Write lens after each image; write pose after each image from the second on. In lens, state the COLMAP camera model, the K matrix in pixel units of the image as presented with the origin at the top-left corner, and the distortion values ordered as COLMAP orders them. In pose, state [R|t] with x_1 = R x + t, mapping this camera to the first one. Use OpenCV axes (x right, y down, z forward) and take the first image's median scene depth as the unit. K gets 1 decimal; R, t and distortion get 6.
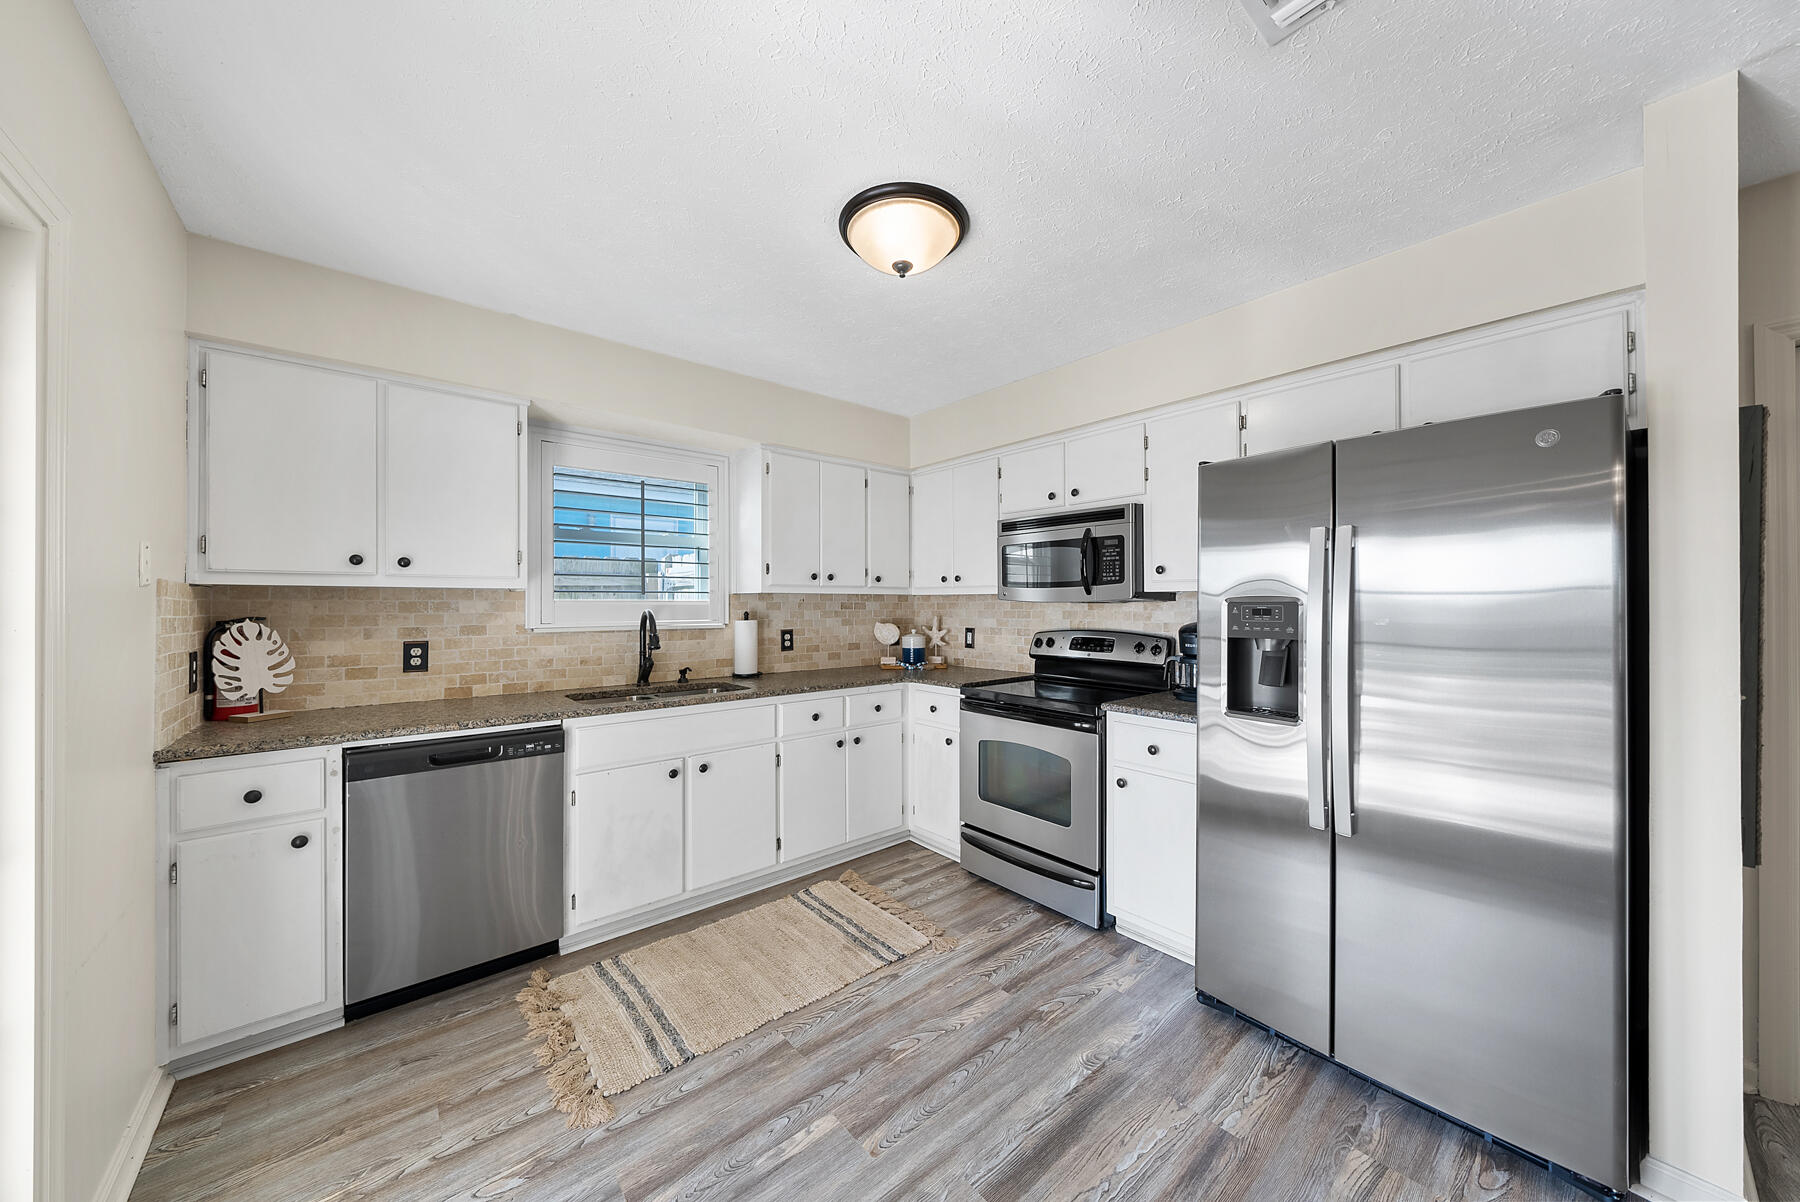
lens RADIAL K [[619.9, 0, 893.3], [0, 619.9, 596.3], [0, 0, 1]] dist [-0.003176, -0.000811]
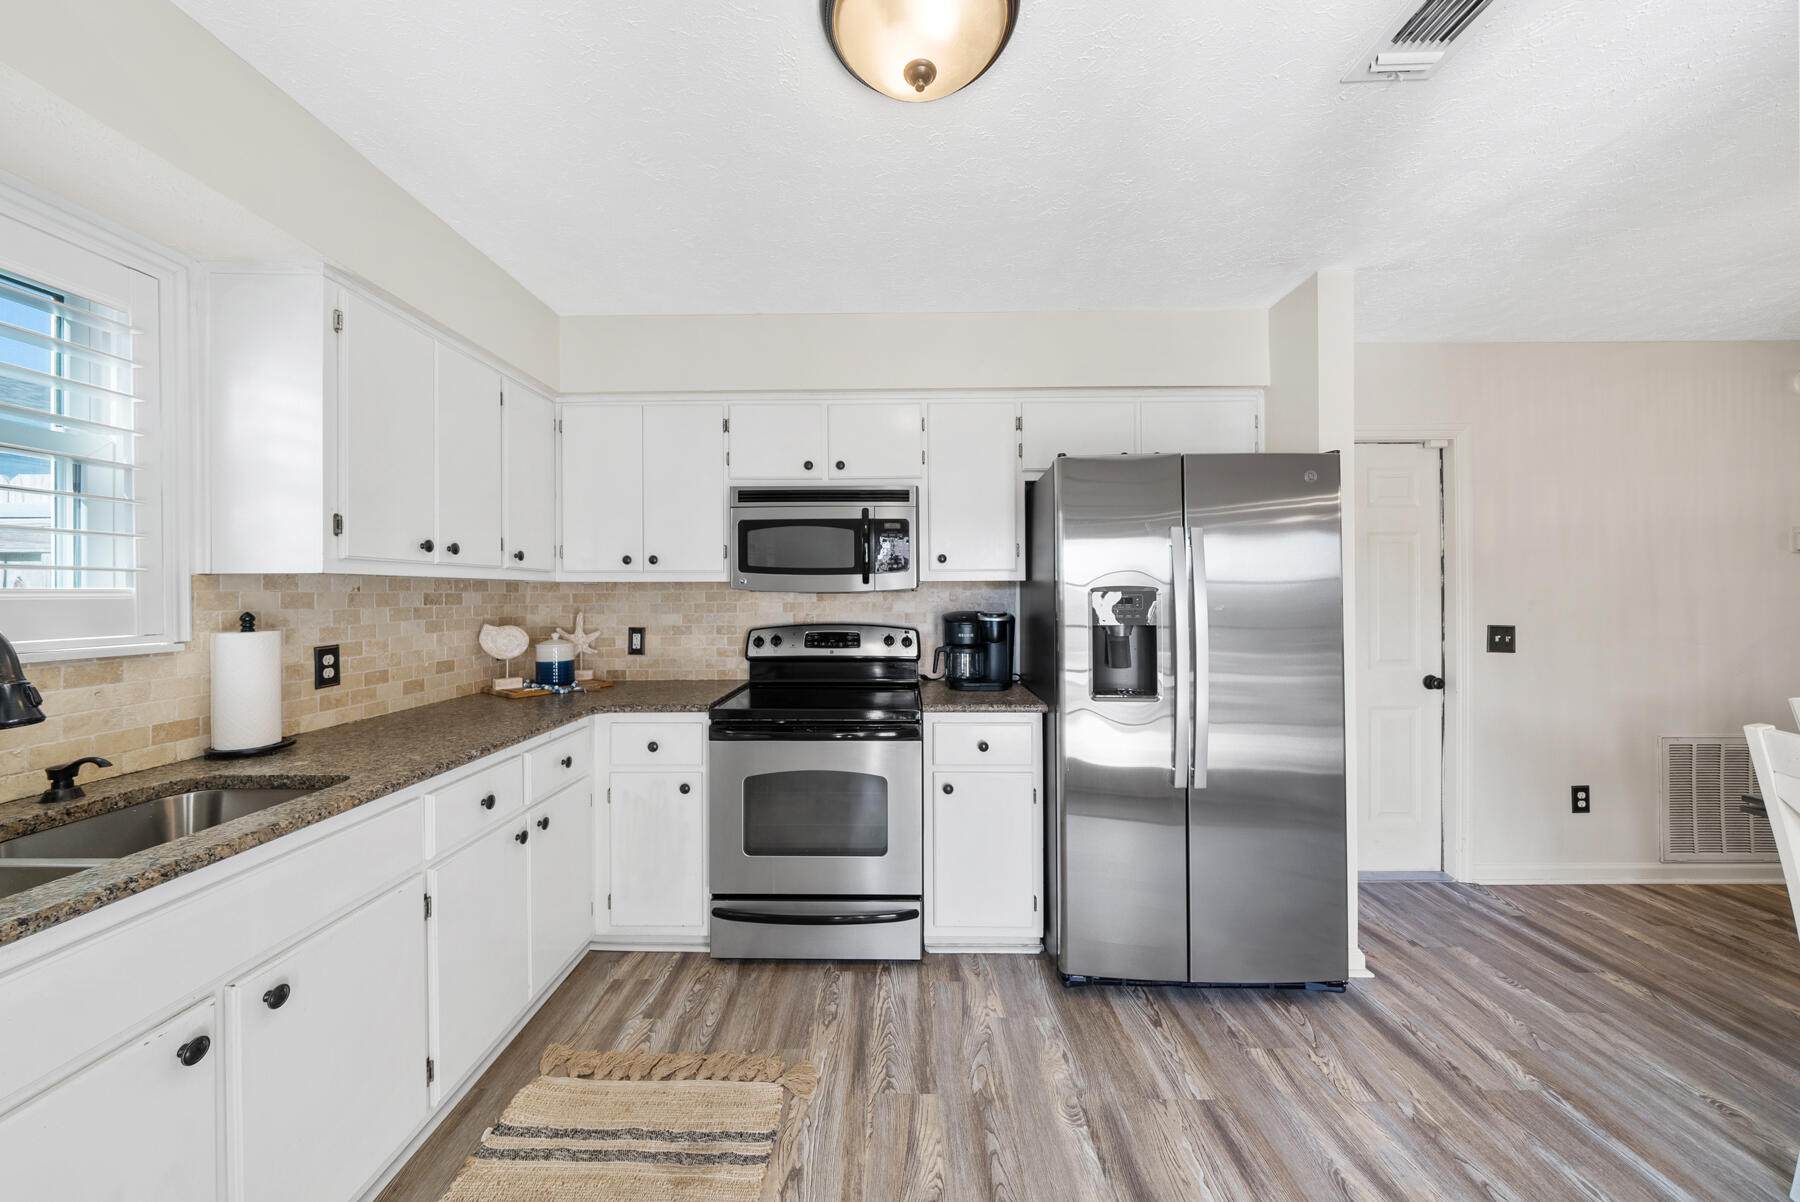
lens RADIAL K [[619.9, 0, 894.4], [0, 619.9, 588.8], [0, 0, 1]] dist [-0.003176, -0.000811]
pose [[0.654118, 0.004120, 0.756382, -0.366241], [-0.005321, 0.999985, -0.000845, 0.005827], [-0.756374, -0.003472, 0.654130, 0.443939]]
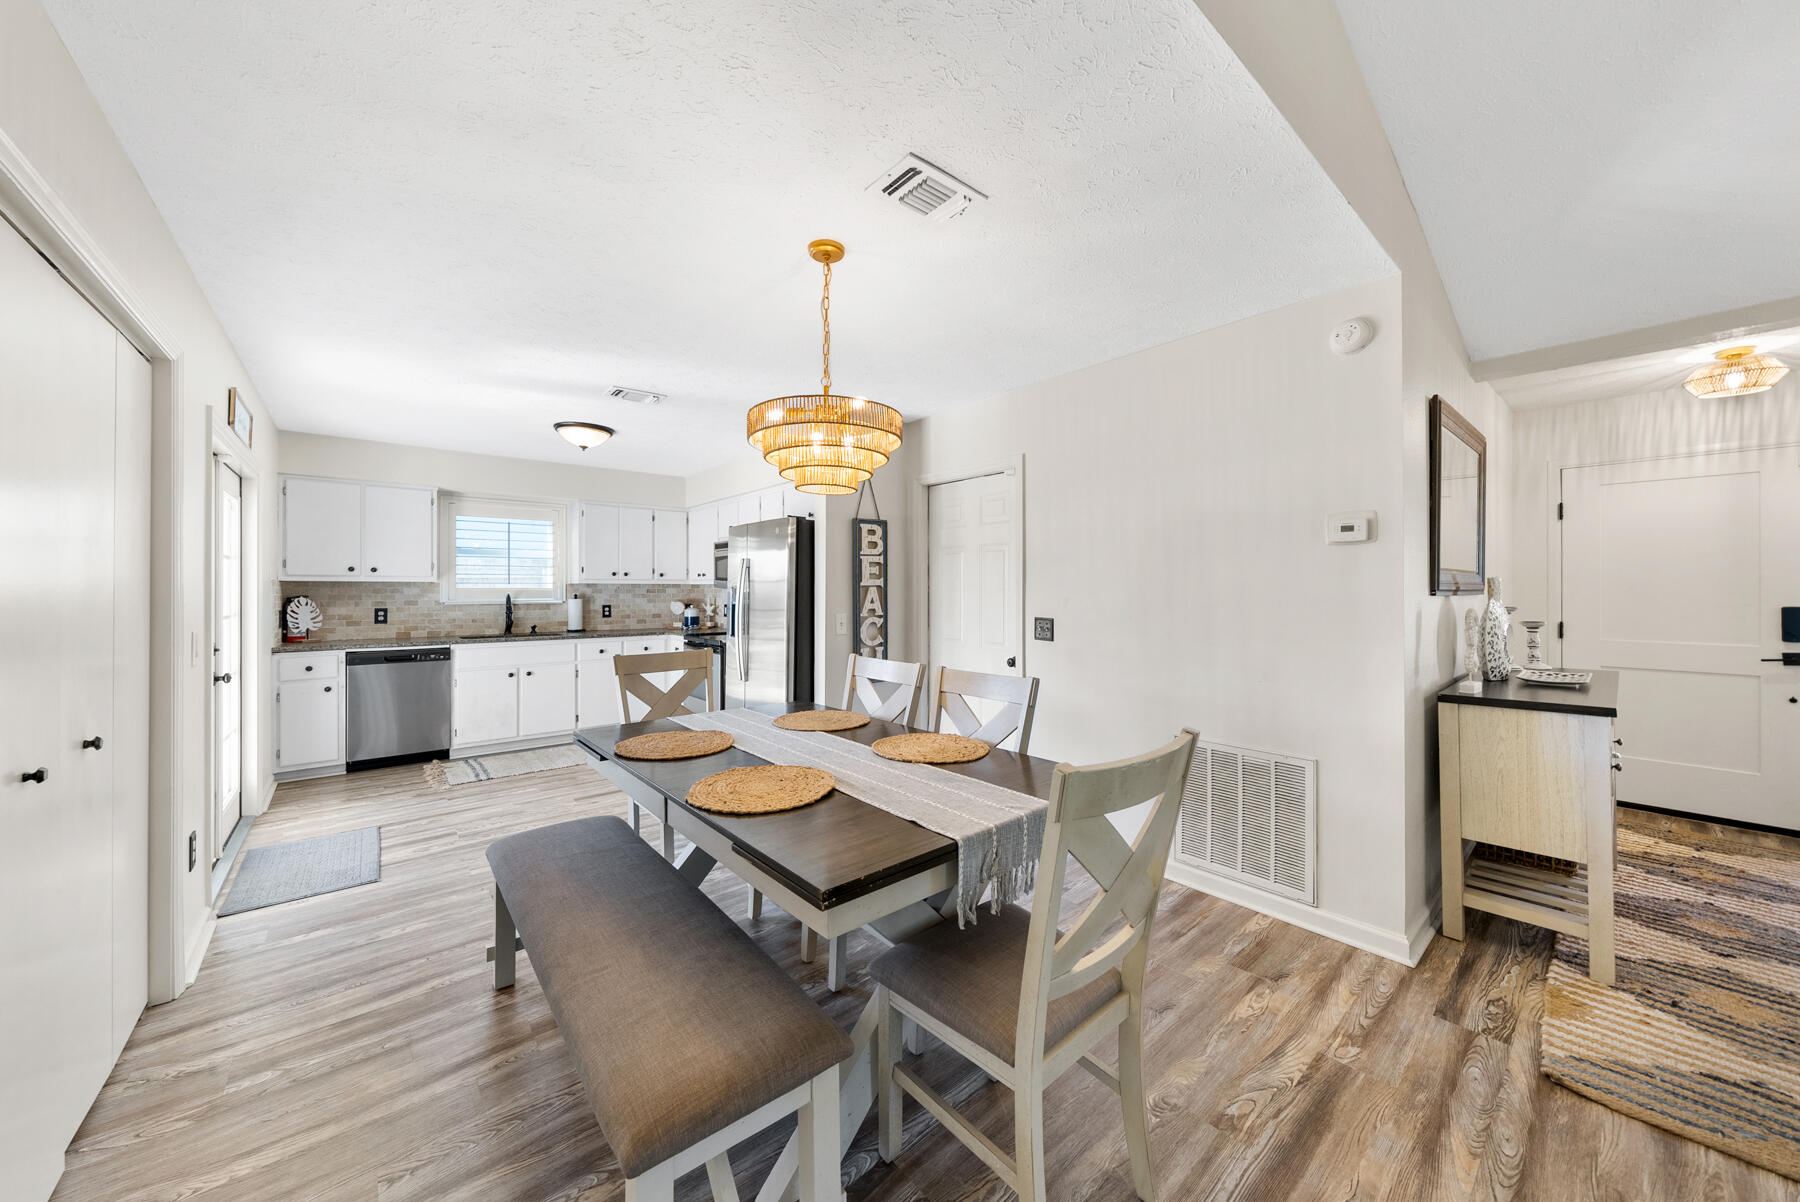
lens RADIAL K [[619.9, 0, 895.3], [0, 619.9, 590.1], [0, 0, 1]] dist [-0.003176, -0.000811]
pose [[0.999989, 0.000568, 0.004734, 0.885687], [-0.000623, 0.999932, 0.011638, -0.010448], [-0.004727, -0.011641, 0.999921, -1.011037]]
